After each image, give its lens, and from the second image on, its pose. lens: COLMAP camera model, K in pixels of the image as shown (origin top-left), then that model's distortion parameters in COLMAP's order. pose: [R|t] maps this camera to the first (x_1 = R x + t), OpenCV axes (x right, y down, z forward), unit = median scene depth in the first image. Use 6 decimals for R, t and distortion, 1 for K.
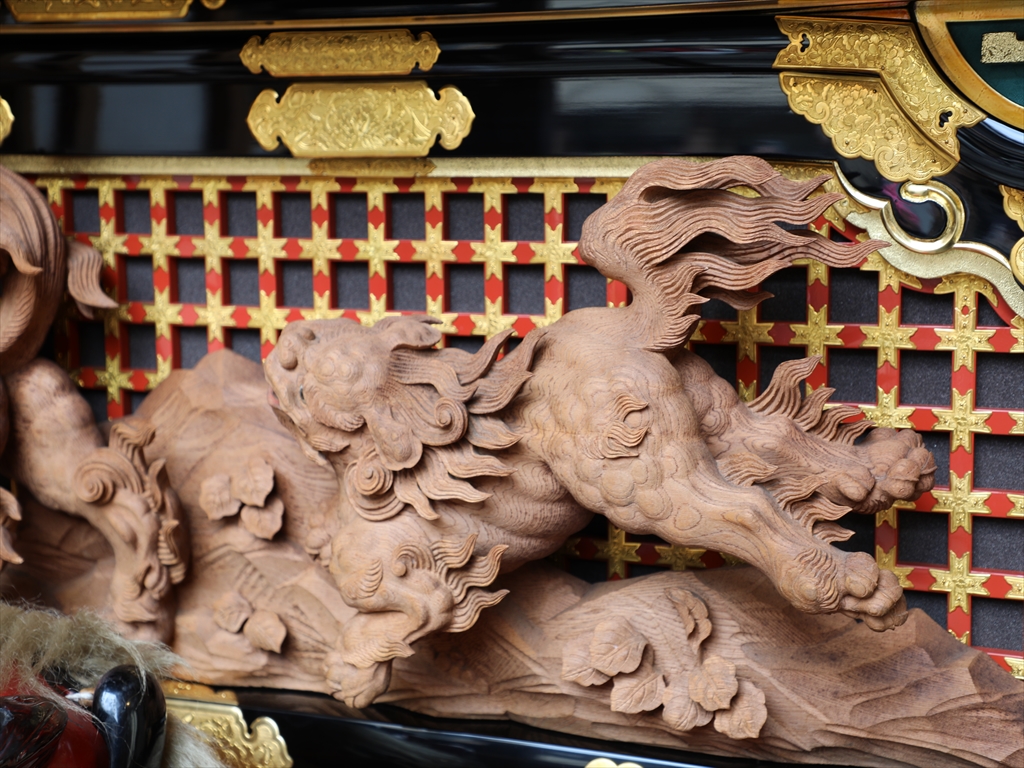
lens RADIAL K [[1597.4, 0, 532.7], [0, 1597.4, 375.1], [0, 0, 1]] dist [0.206897, 0.000000]
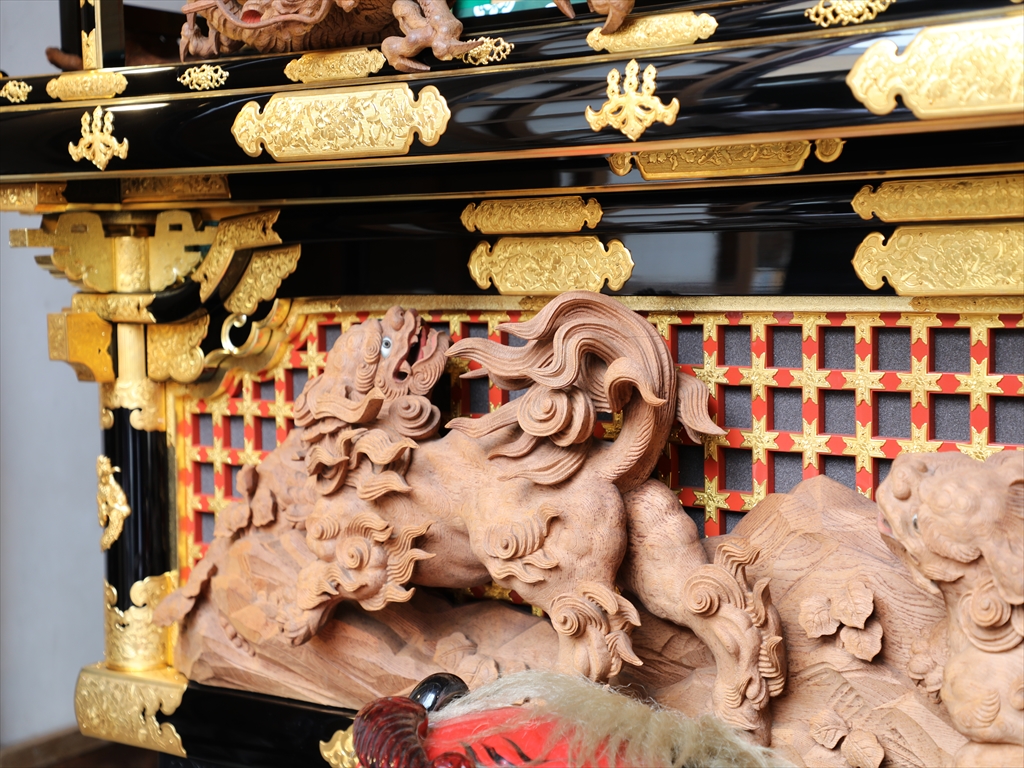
lens RADIAL K [[1742.3, 0, 483.5], [0, 1742.3, 374.6], [0, 0, 1]] dist [0.244659, 0.000000]
pose [[0.959017, 0.010485, -0.283155, -0.085270], [-0.027071, 0.998134, -0.054729, -0.014113], [0.282052, 0.060151, 0.957511, -0.188111]]
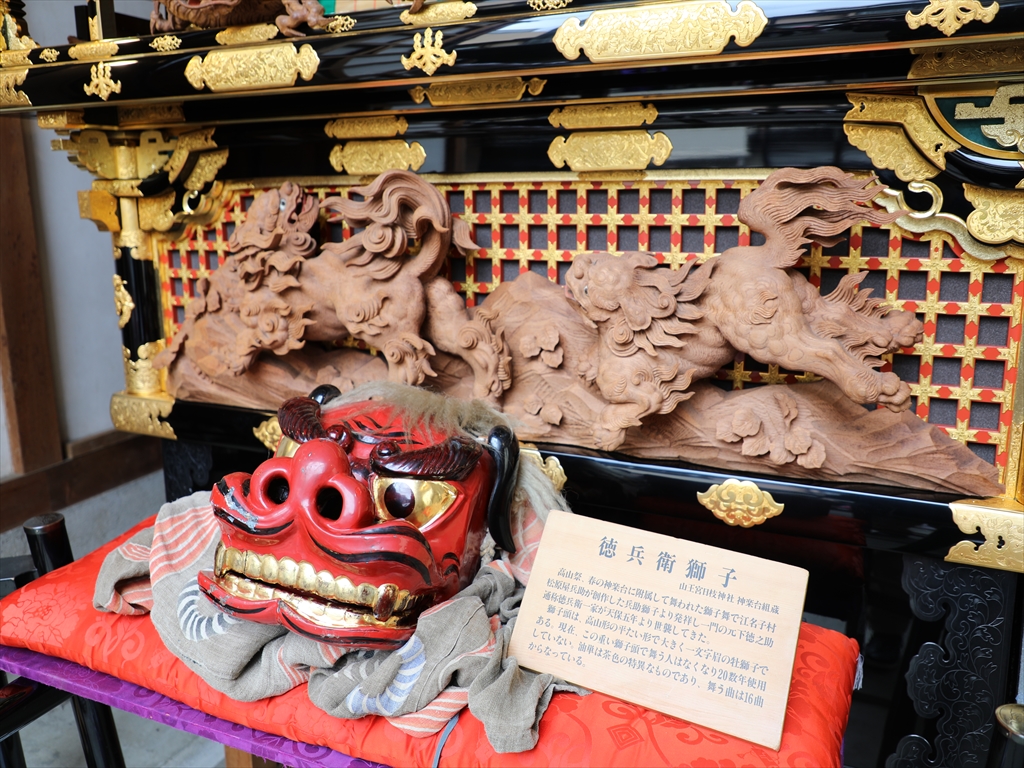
lens RADIAL K [[835.4, 0, 502.1], [0, 835.4, 365.8], [0, 0, 1]] dist [-0.037660, 0.040828]
pose [[0.997723, 0.011935, -0.066380, -0.172024], [-0.007495, 0.997742, 0.066749, 0.034114], [0.067027, -0.066100, 0.995559, -0.021859]]
